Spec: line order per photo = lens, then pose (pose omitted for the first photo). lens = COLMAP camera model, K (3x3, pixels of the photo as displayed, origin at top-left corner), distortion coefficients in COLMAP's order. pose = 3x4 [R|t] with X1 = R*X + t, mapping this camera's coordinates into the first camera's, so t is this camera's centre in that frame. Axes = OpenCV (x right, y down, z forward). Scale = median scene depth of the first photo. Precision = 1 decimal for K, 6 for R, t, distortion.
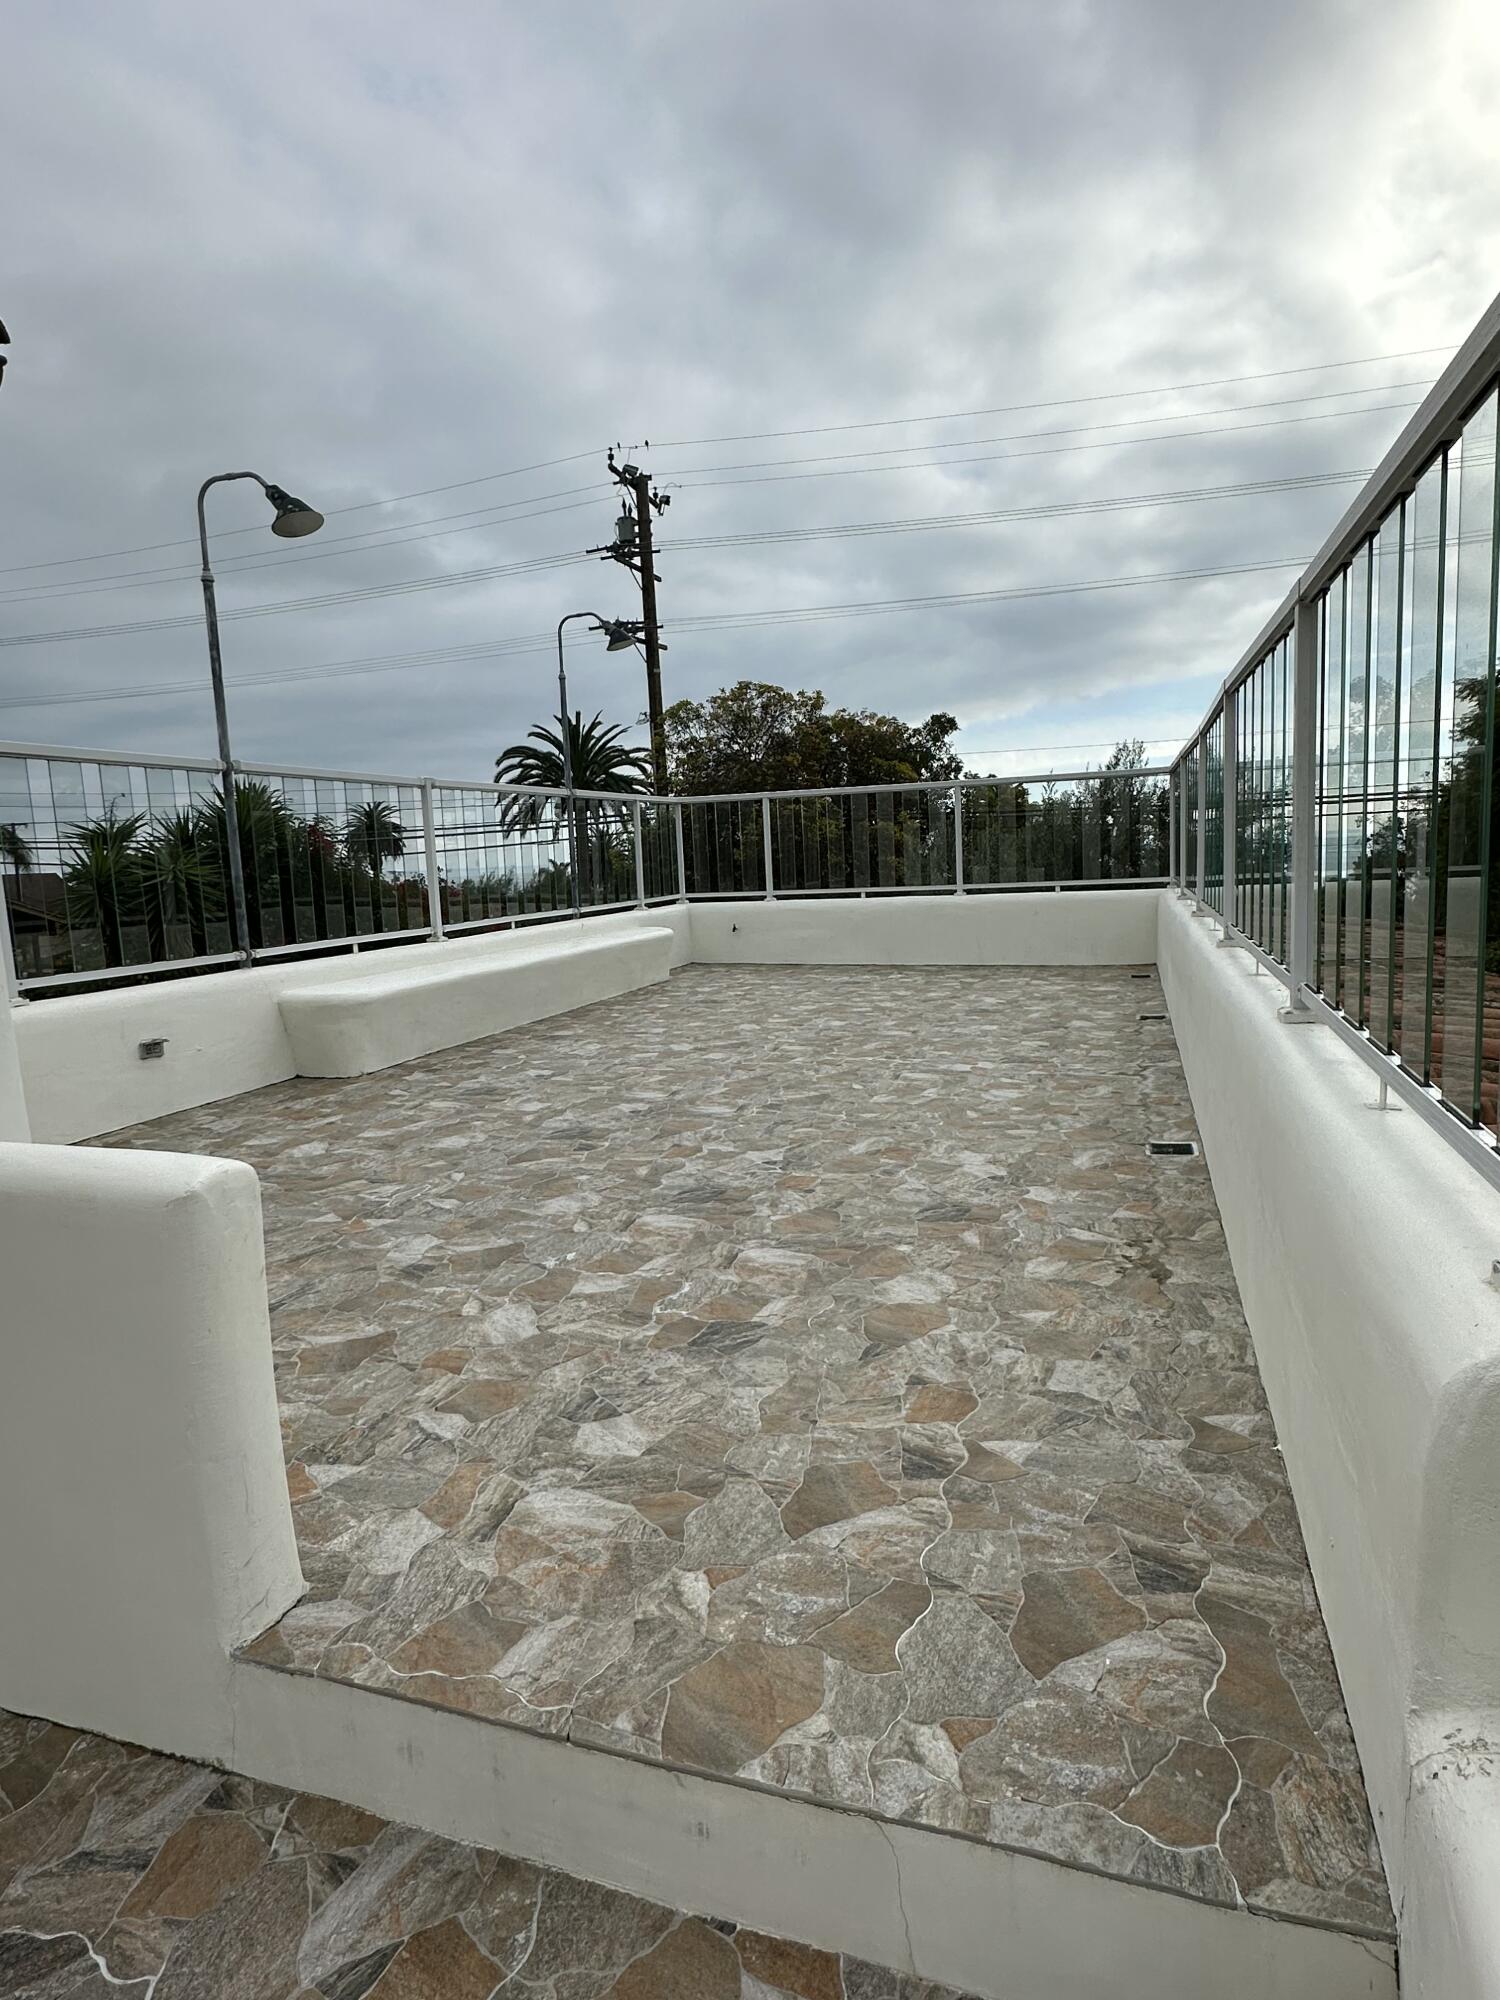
lens RADIAL K [[1107.0, 0, 748.4], [0, 1107.0, 1002.0], [0, 0, 1]] dist [-0.007077, 0.003394]
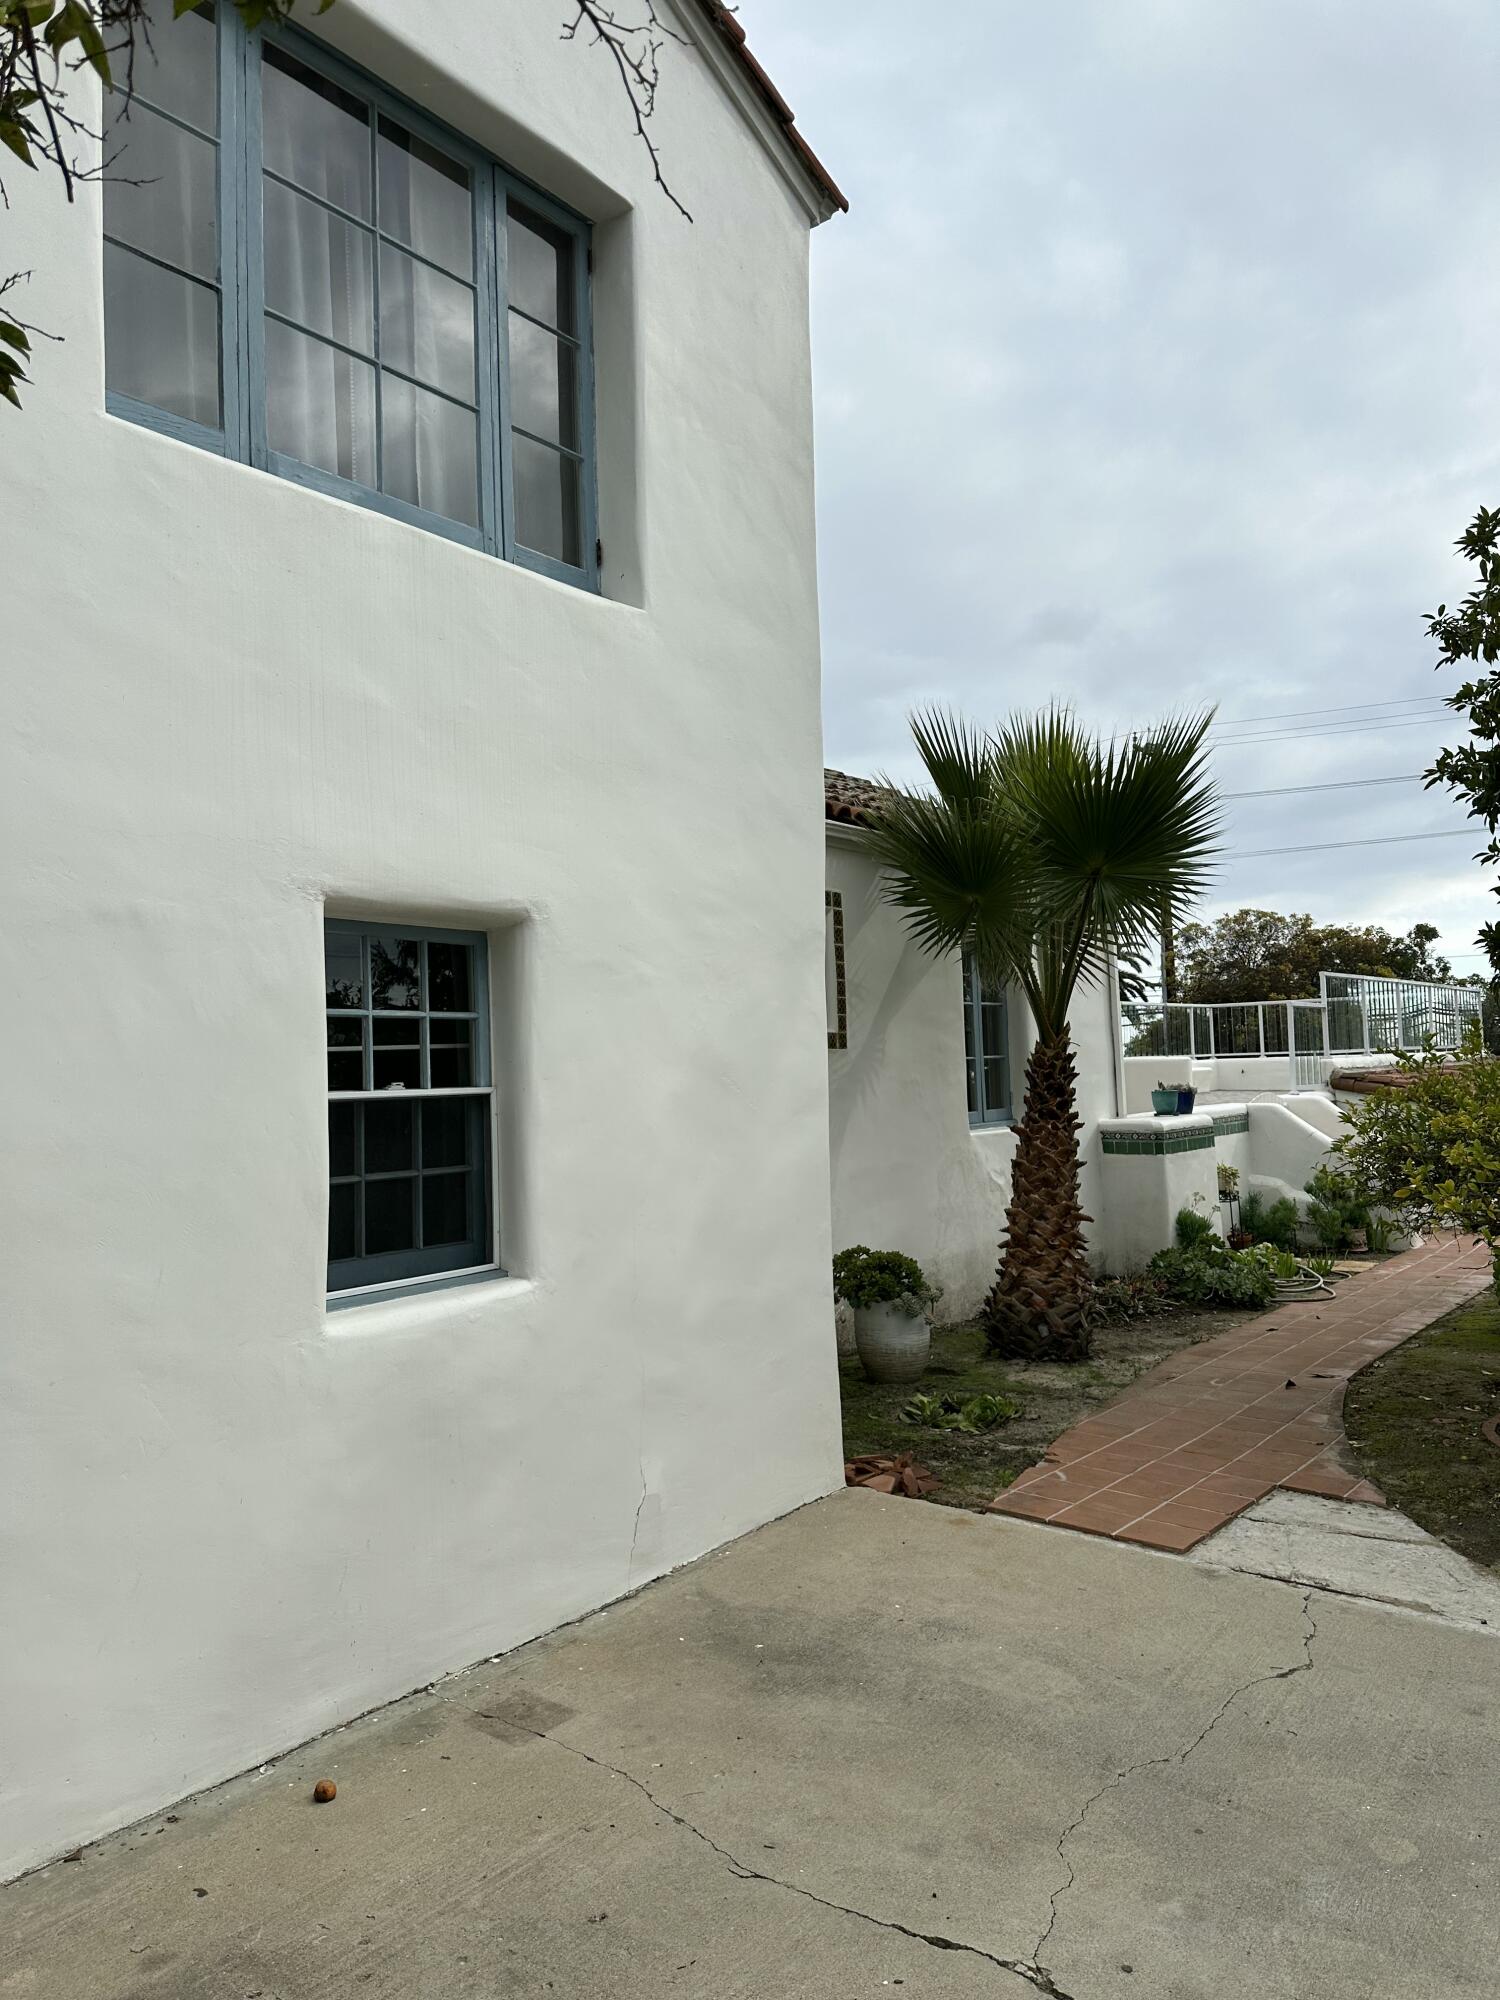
lens RADIAL K [[1438.7, 0, 742.3], [0, 1438.7, 1015.0], [0, 0, 1]] dist [0.031204, -0.000413]
pose [[0.944503, -0.004405, -0.328474, -0.003660], [-0.049008, 0.986831, -0.154154, 0.102831], [0.324827, 0.161696, 0.931848, -0.629994]]
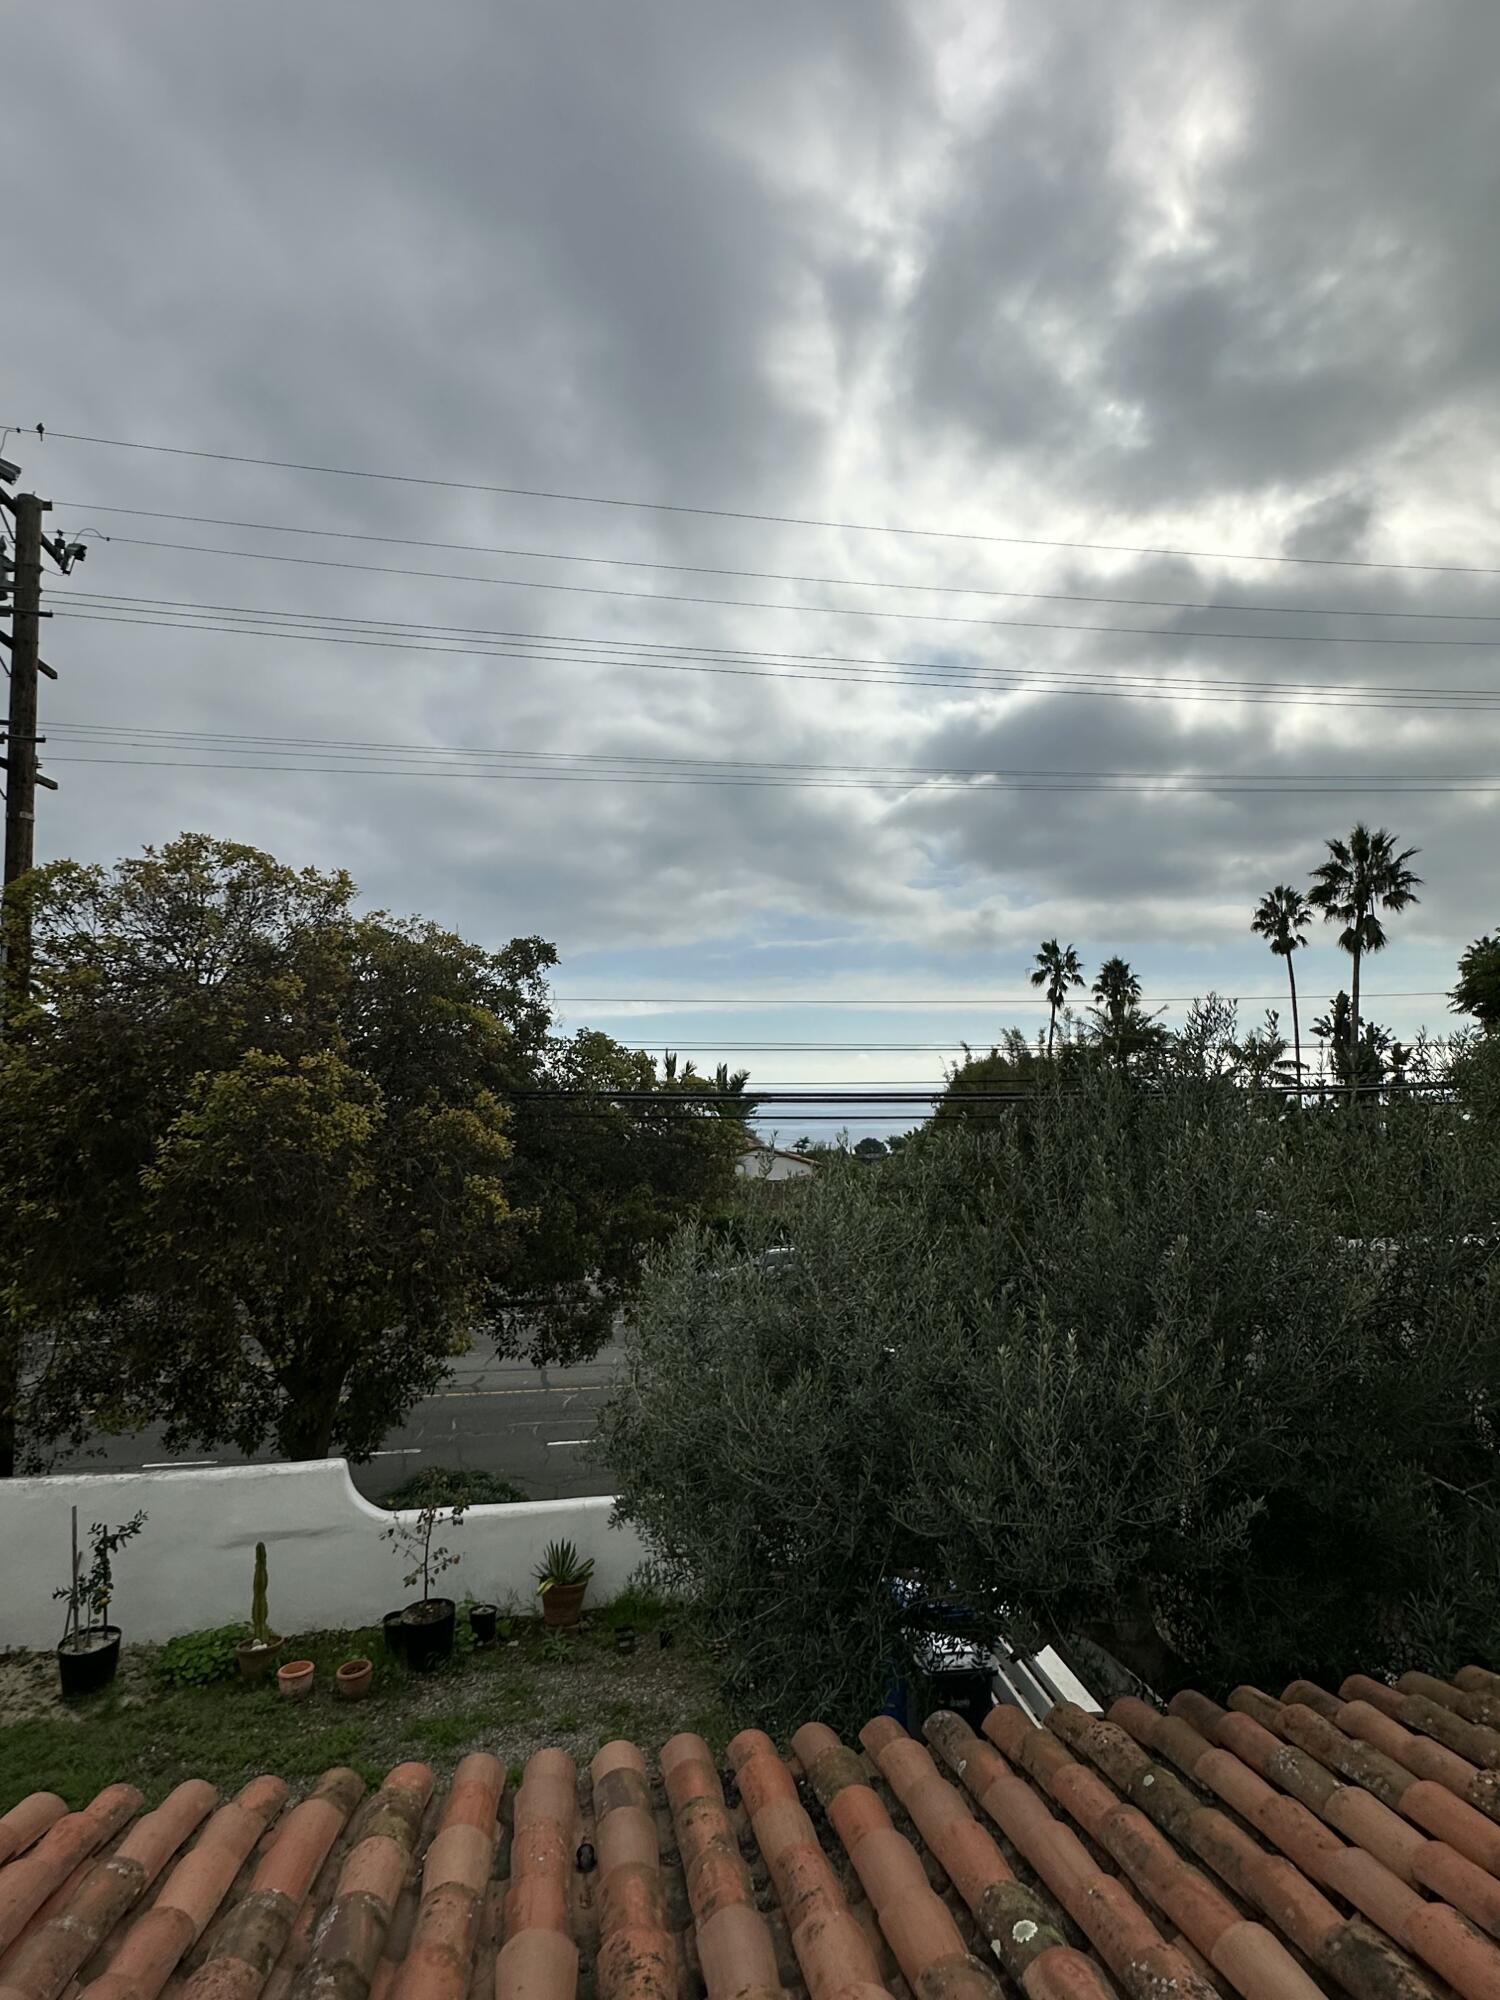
lens RADIAL K [[1107.0, 0, 738.6], [0, 1107.0, 986.3], [0, 0, 1]] dist [-0.007077, 0.003394]
pose [[0.899612, 0.069874, 0.431065, 0.005831], [0.034166, 0.972828, -0.228994, -0.078302], [-0.435352, 0.220734, 0.872780, 0.381316]]
